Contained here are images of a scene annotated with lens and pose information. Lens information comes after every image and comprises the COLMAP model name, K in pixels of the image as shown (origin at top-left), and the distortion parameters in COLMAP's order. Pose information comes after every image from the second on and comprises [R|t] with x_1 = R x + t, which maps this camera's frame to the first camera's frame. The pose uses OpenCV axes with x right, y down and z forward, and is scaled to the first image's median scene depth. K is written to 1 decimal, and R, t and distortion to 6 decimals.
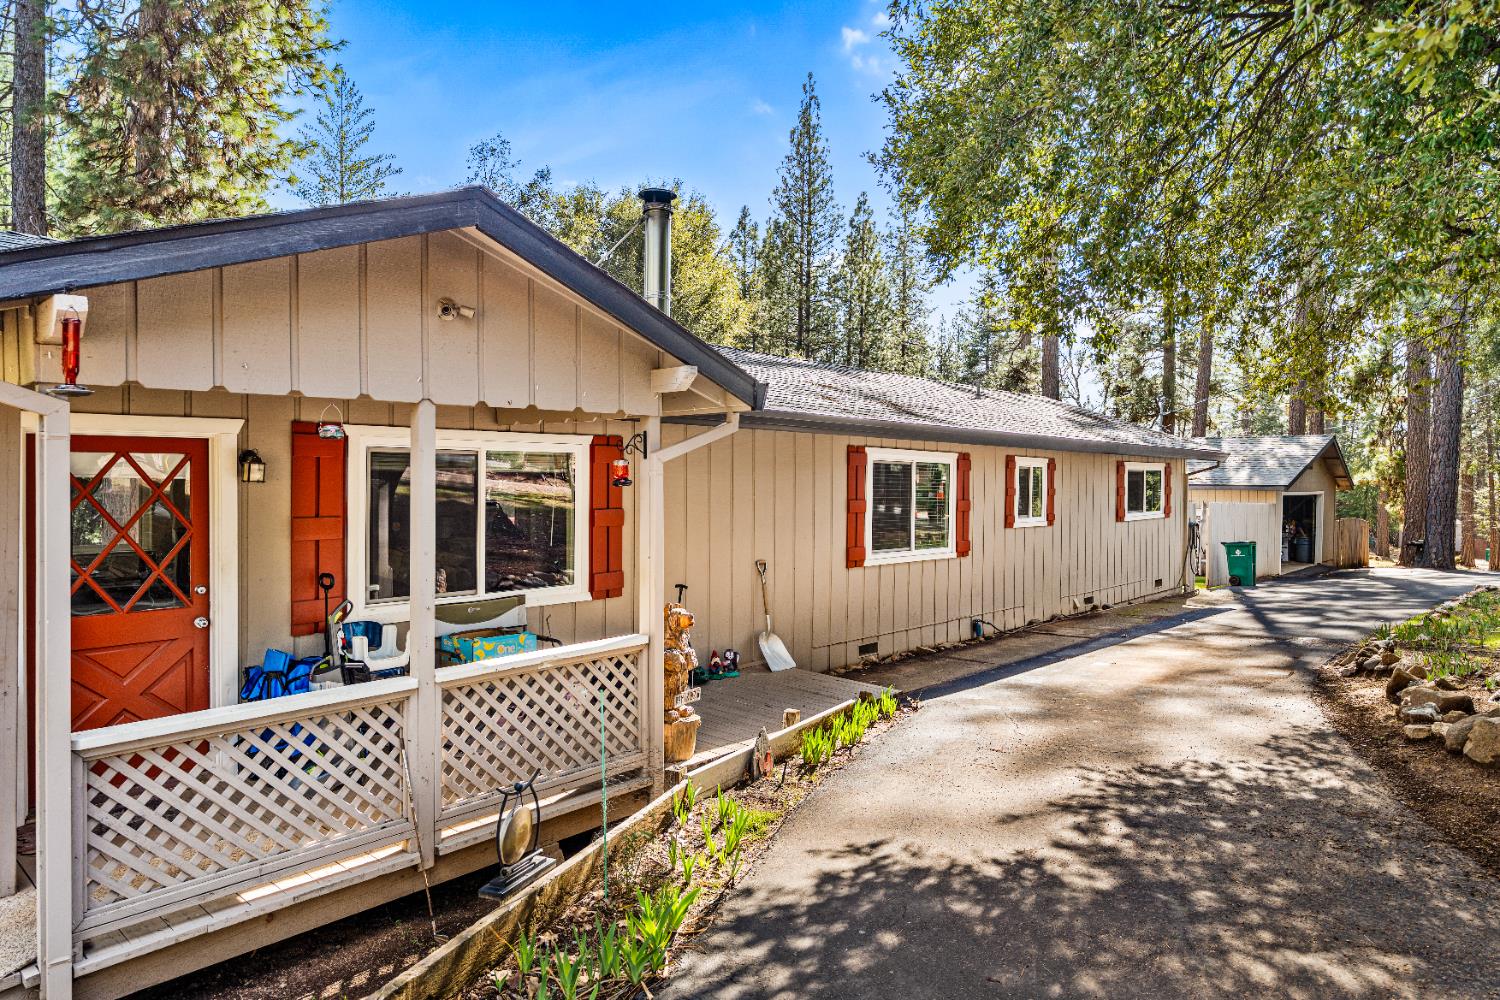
lens RADIAL K [[898.1, 0, 751.5], [0, 898.1, 495.0], [0, 0, 1]] dist [-0.009982, -0.001162]
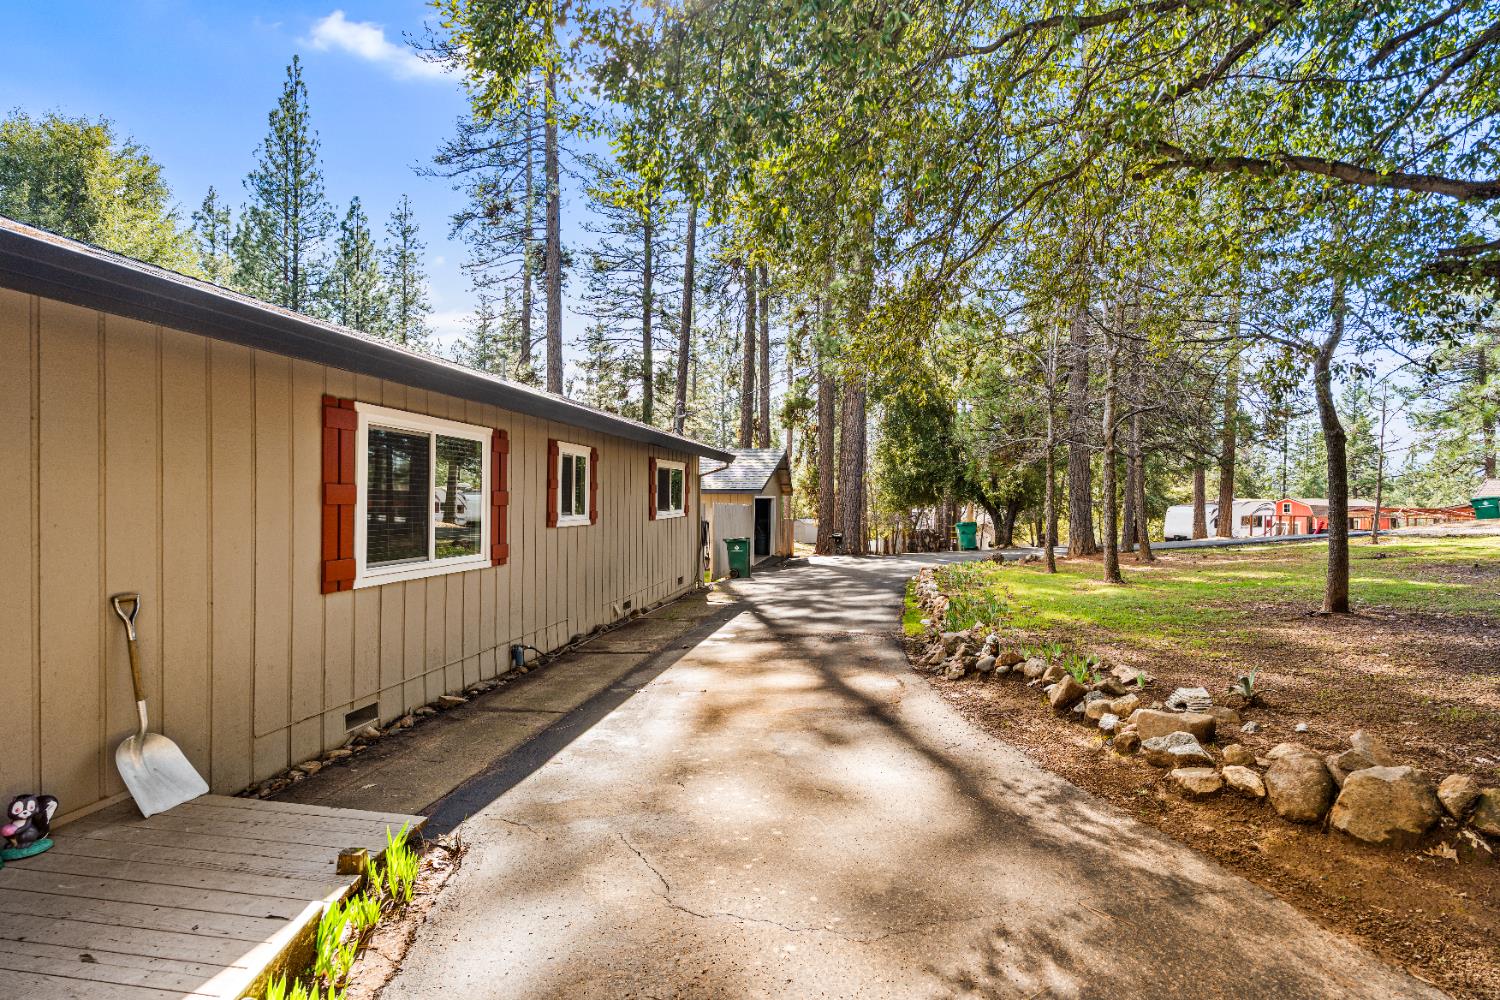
lens RADIAL K [[795.6, 0, 753.7], [0, 795.6, 499.0], [0, 0, 1]] dist [0.002955, -0.000256]
pose [[0.835321, -0.003861, 0.549749, 0.036930], [0.008477, 0.999947, -0.005857, 0.015131], [-0.549698, 0.009552, 0.835309, 0.262444]]
